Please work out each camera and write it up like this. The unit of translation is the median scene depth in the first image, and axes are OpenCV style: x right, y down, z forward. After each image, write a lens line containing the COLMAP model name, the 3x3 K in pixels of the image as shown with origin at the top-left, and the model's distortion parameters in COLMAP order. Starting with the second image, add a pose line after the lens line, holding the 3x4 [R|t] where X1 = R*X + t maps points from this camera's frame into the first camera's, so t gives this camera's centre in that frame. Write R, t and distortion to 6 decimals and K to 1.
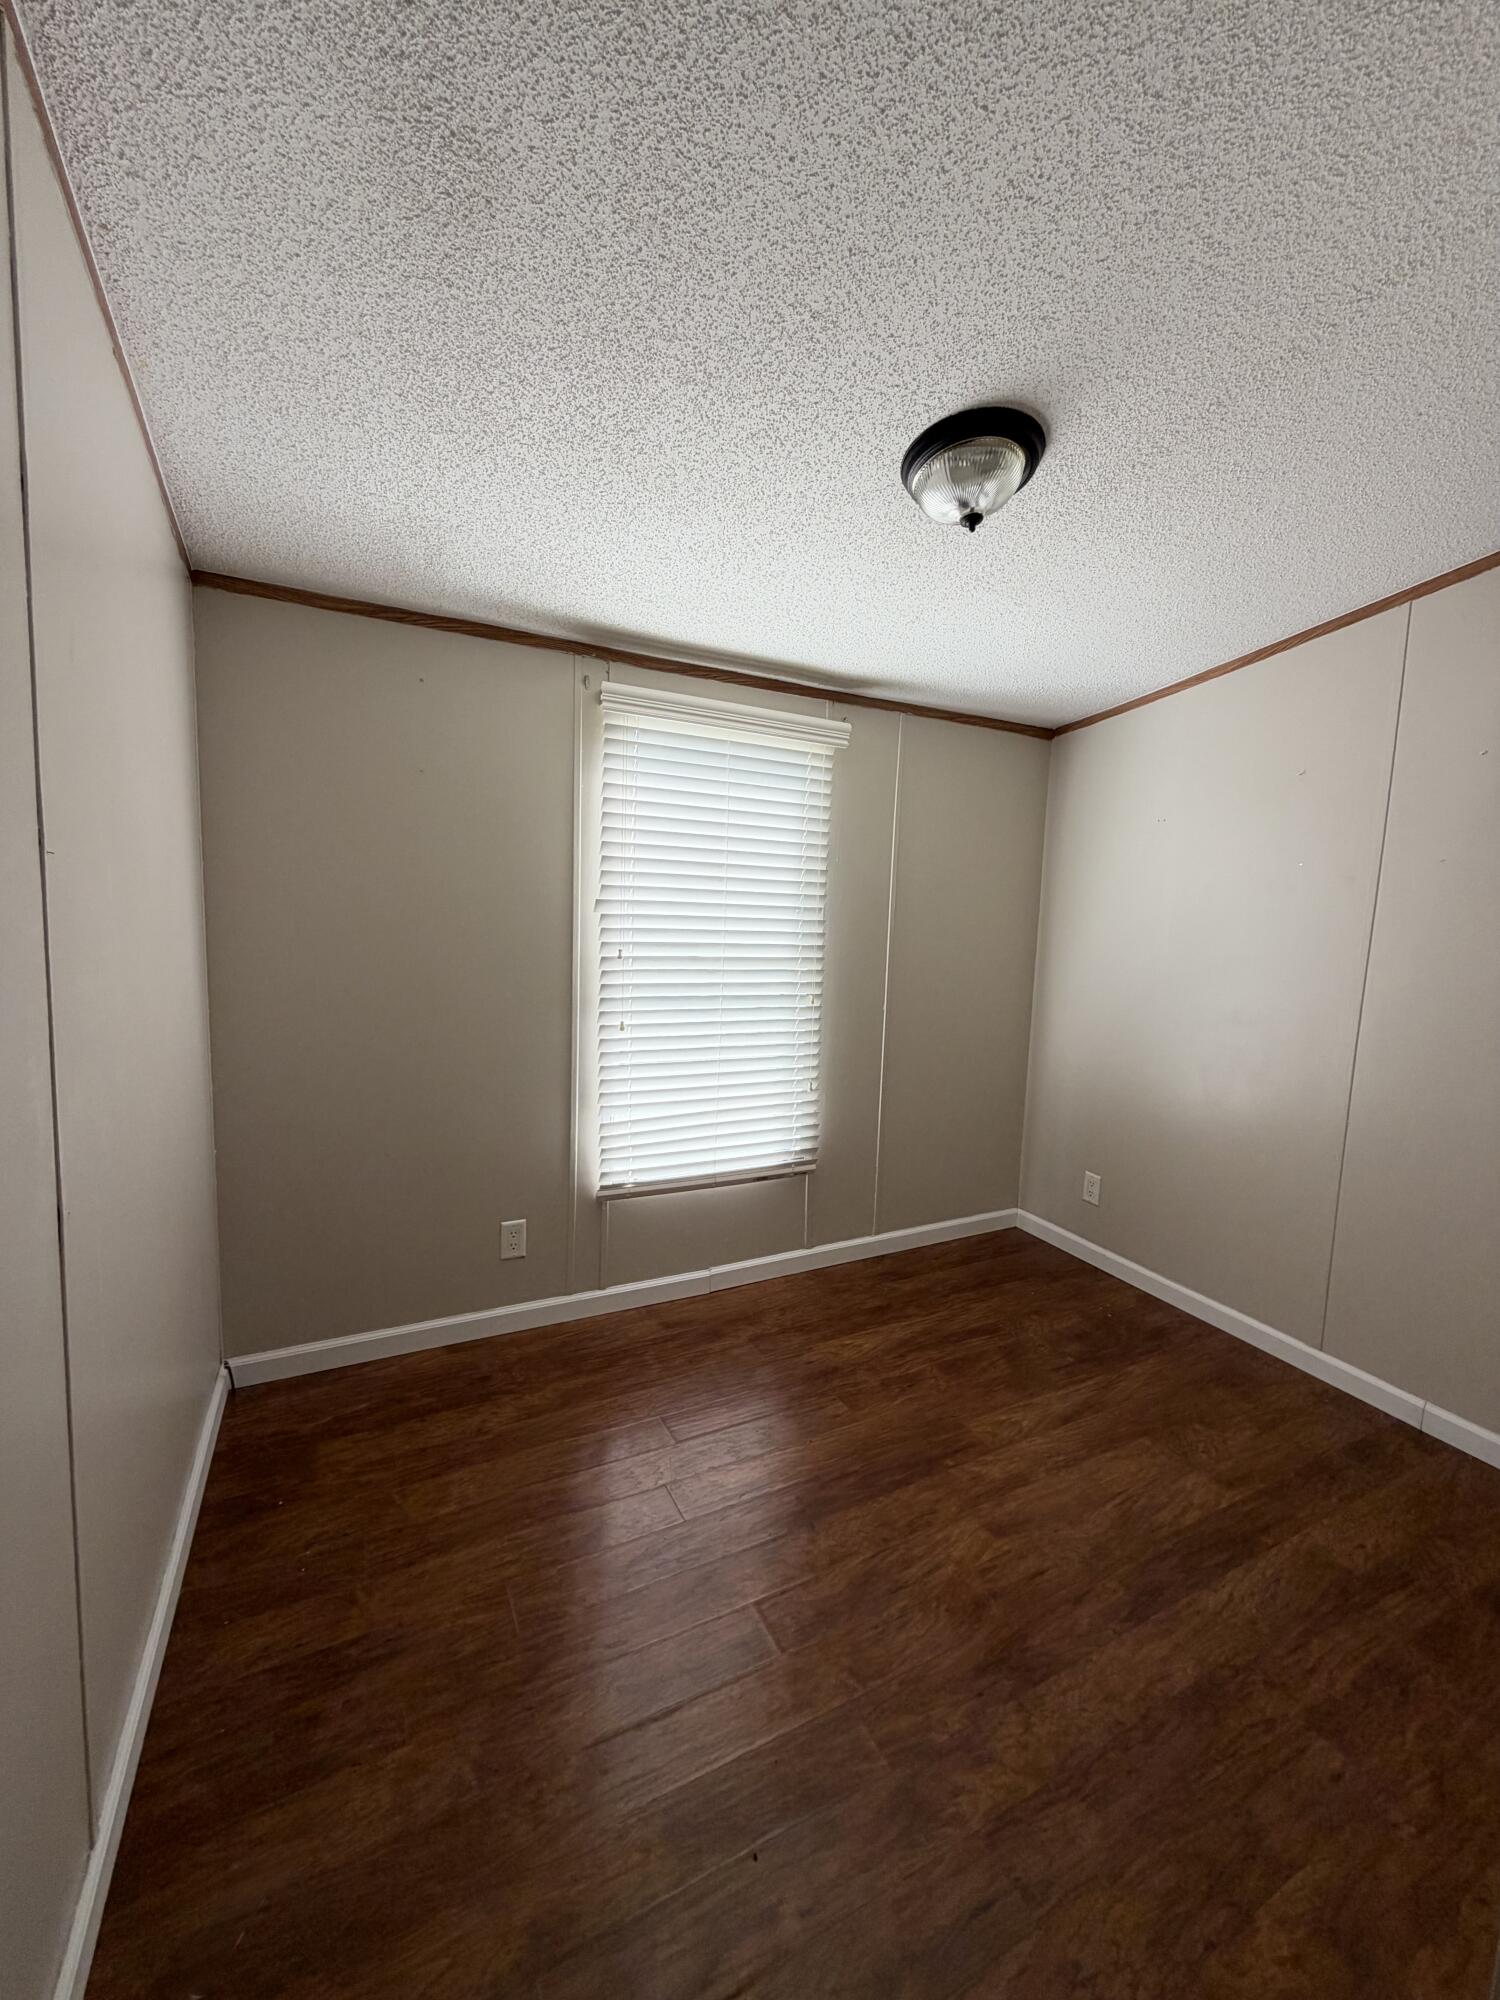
lens RADIAL K [[798.4, 0, 753.9], [0, 798.4, 998.0], [0, 0, 1]] dist [0.001169, 0.000078]
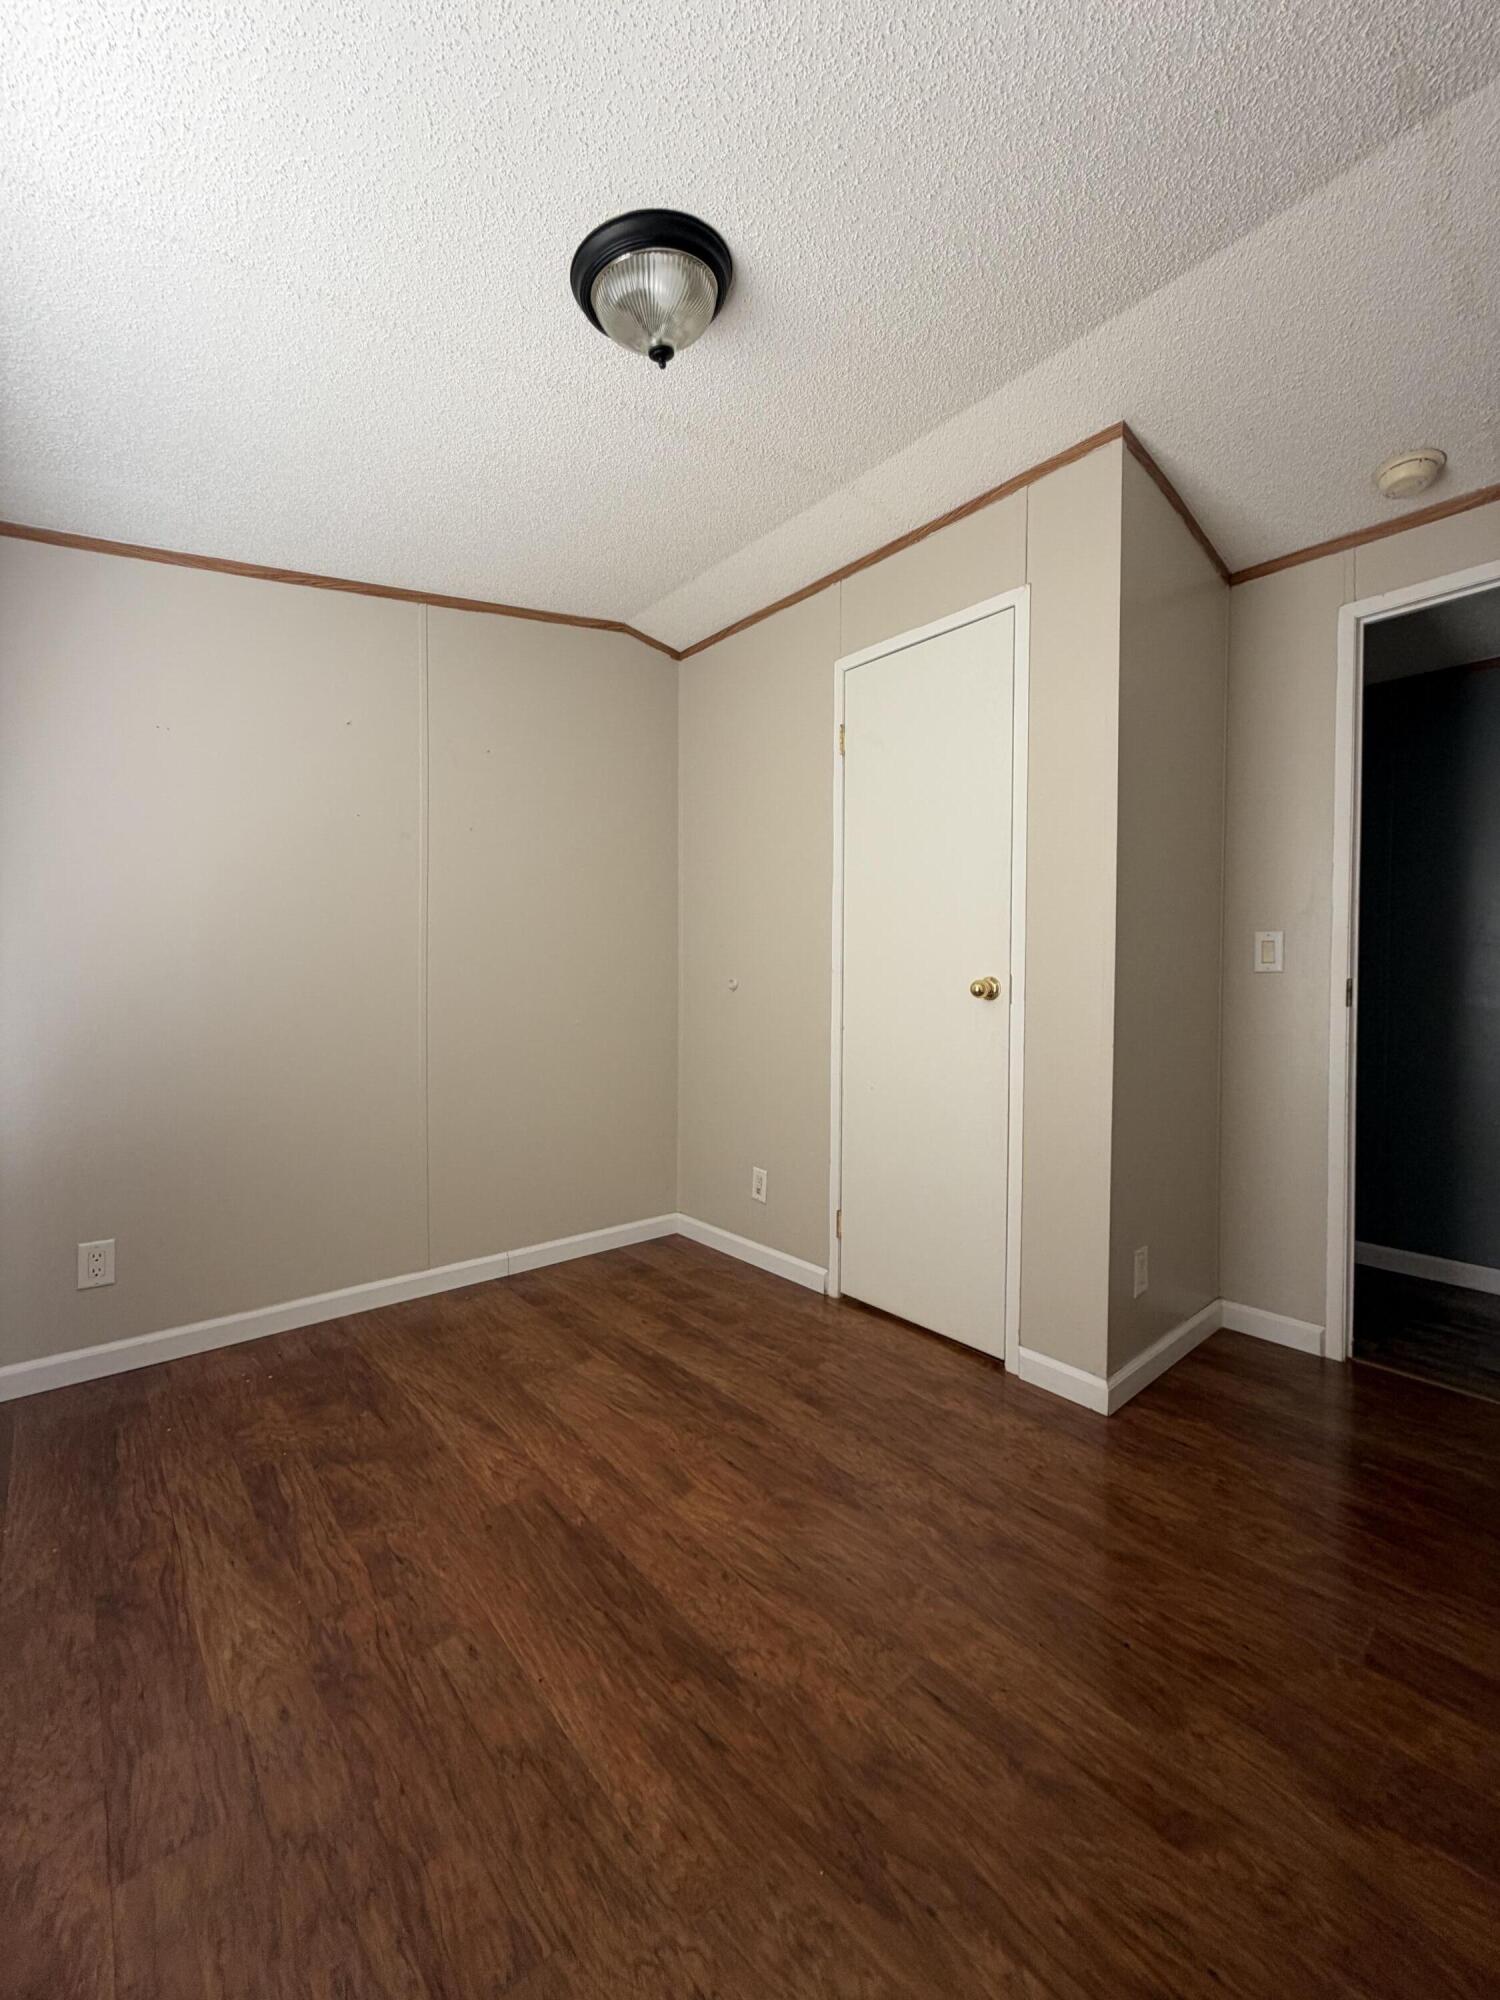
lens RADIAL K [[798.4, 0, 754.3], [0, 798.4, 998.2], [0, 0, 1]] dist [0.001169, 0.000078]
pose [[-0.236049, -0.061016, 0.969824, -0.459952], [0.106711, 0.990363, 0.088281, 0.036050], [-0.965864, 0.124330, -0.227263, 0.866549]]
